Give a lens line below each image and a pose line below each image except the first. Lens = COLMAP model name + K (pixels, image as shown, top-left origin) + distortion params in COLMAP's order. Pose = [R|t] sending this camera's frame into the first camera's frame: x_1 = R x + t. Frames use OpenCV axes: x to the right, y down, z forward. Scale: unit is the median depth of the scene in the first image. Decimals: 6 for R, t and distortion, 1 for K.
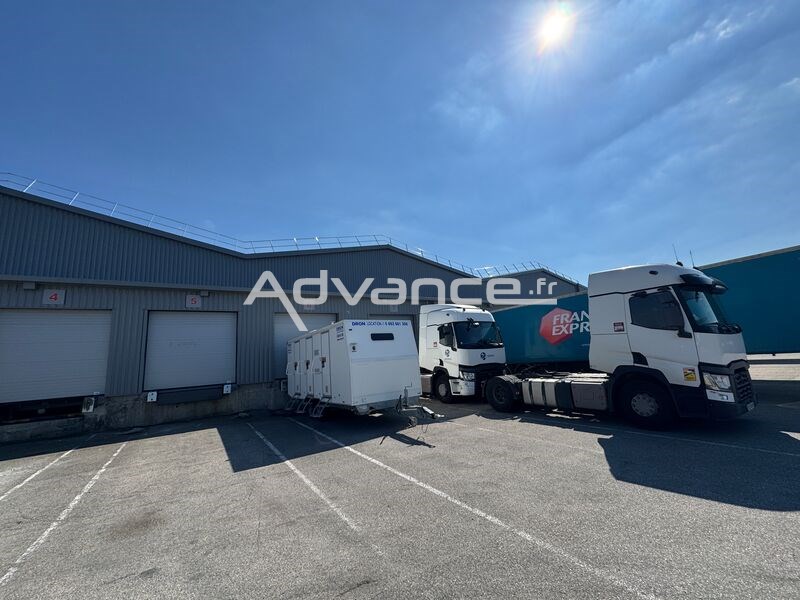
lens RADIAL K [[318.0, 0, 401.2], [0, 318.0, 299.3], [0, 0, 1]] dist [-0.003262, 0.000129]
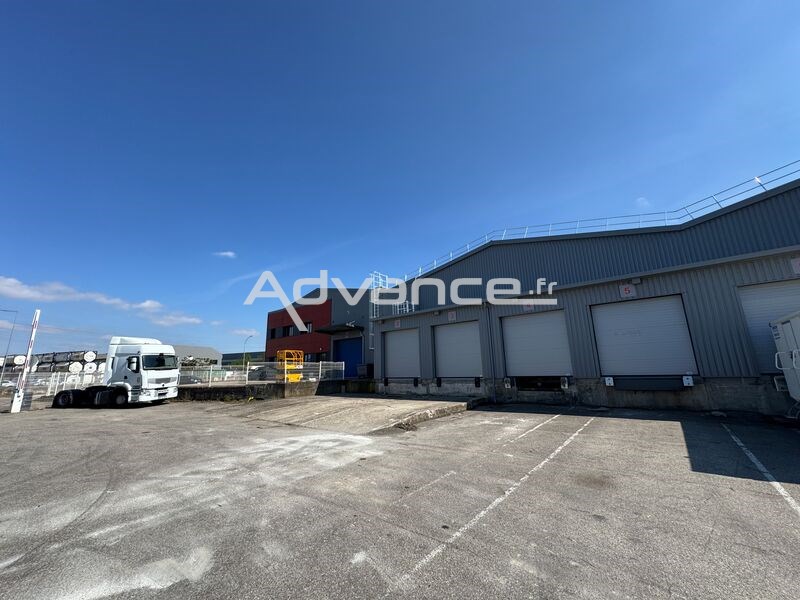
lens RADIAL K [[318.0, 0, 401.2], [0, 318.0, 299.3], [0, 0, 1]] dist [-0.003262, 0.000129]
pose [[0.309705, -0.146426, -0.939490, 0.085674], [0.179999, 0.979234, -0.093284, -0.003241], [0.933640, -0.140217, 0.329630, -0.009428]]
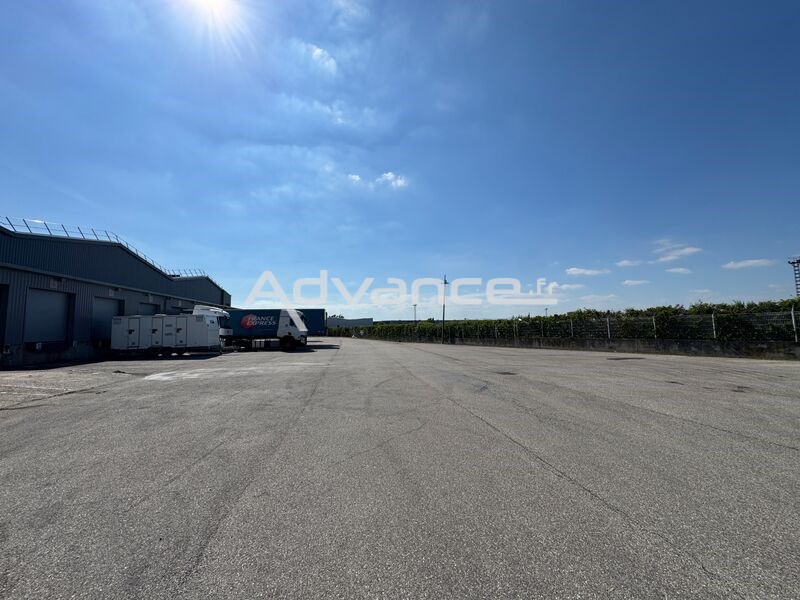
lens RADIAL K [[318.8, 0, 418.7], [0, 318.8, 271.0], [0, 0, 1]] dist [-0.000053, 0.000090]
pose [[0.367758, 0.228000, 0.901538, -1.738725], [-0.180855, 0.968502, -0.171160, -0.133633], [-0.912165, -0.100102, 0.397409, -1.423221]]
